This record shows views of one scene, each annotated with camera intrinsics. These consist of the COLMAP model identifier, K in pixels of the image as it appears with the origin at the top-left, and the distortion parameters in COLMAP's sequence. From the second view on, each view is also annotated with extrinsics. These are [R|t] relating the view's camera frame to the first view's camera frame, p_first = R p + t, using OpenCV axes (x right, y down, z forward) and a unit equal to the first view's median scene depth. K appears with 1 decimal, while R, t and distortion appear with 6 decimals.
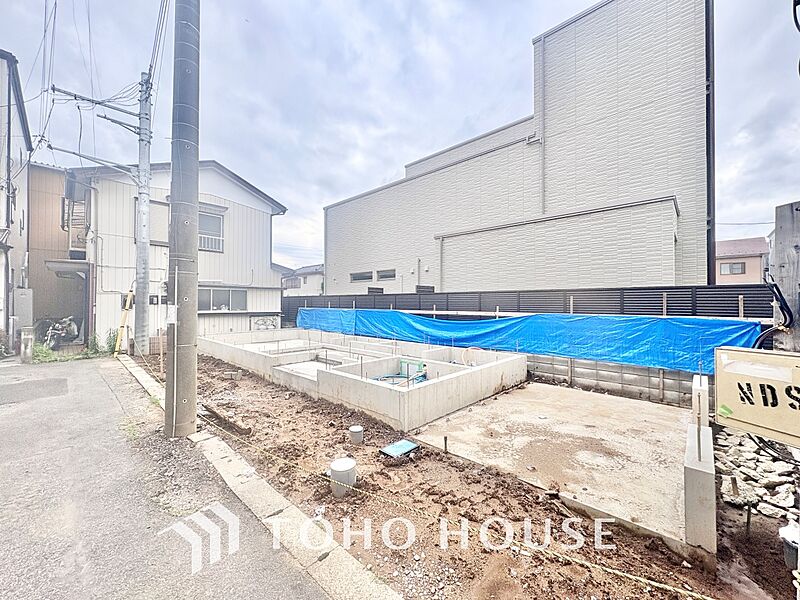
lens RADIAL K [[318.6, 0, 399.5], [0, 318.6, 299.9], [0, 0, 1]] dist [-0.000250, 0.000149]
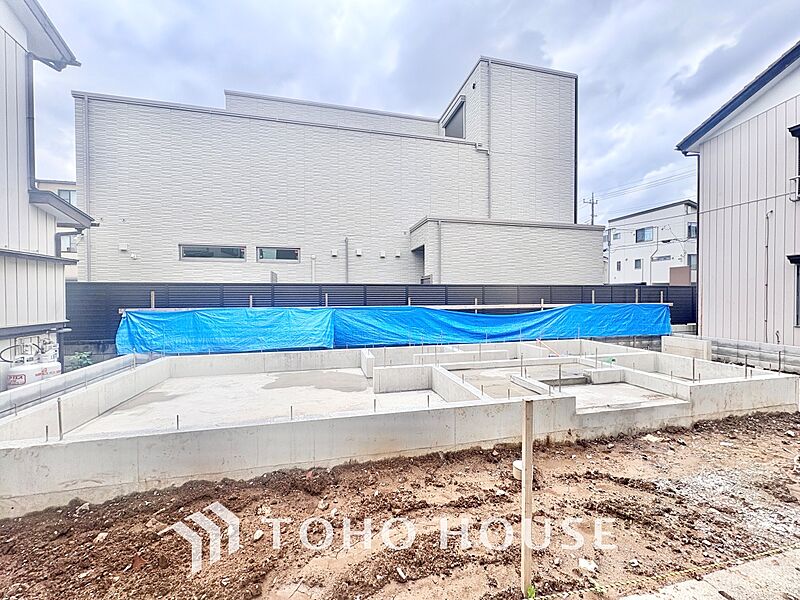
lens RADIAL K [[318.6, 0, 400.0], [0, 318.6, 299.4], [0, 0, 1]] dist [-0.000250, 0.000149]
pose [[0.545563, -0.013502, 0.837961, -0.751164], [-0.004058, 0.999816, 0.018751, 0.002746], [-0.838060, -0.013630, 0.545408, 0.702267]]
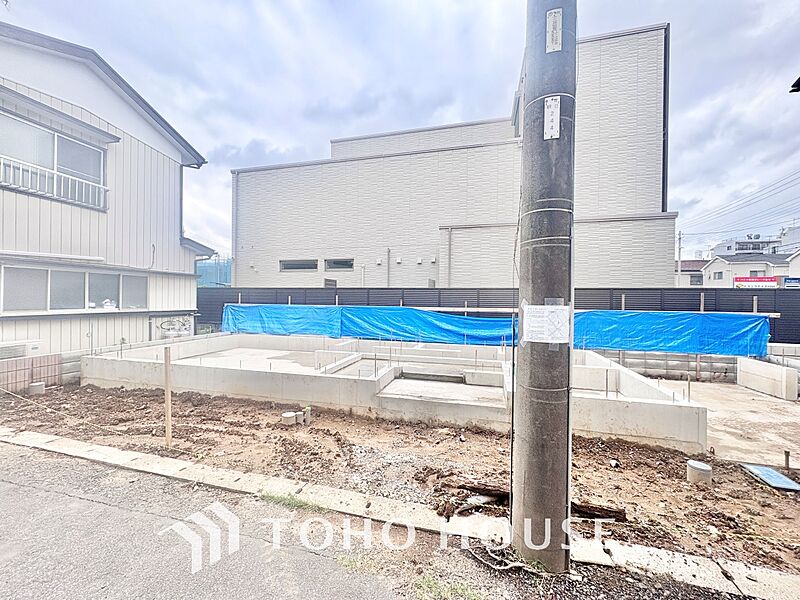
lens RADIAL K [[318.6, 0, 399.4], [0, 318.6, 299.8], [0, 0, 1]] dist [-0.000250, 0.000149]
pose [[0.880364, 0.005544, 0.474267, -0.493755], [-0.013355, 0.999825, 0.013102, 0.001924], [-0.474111, -0.017868, 0.880283, 0.291693]]
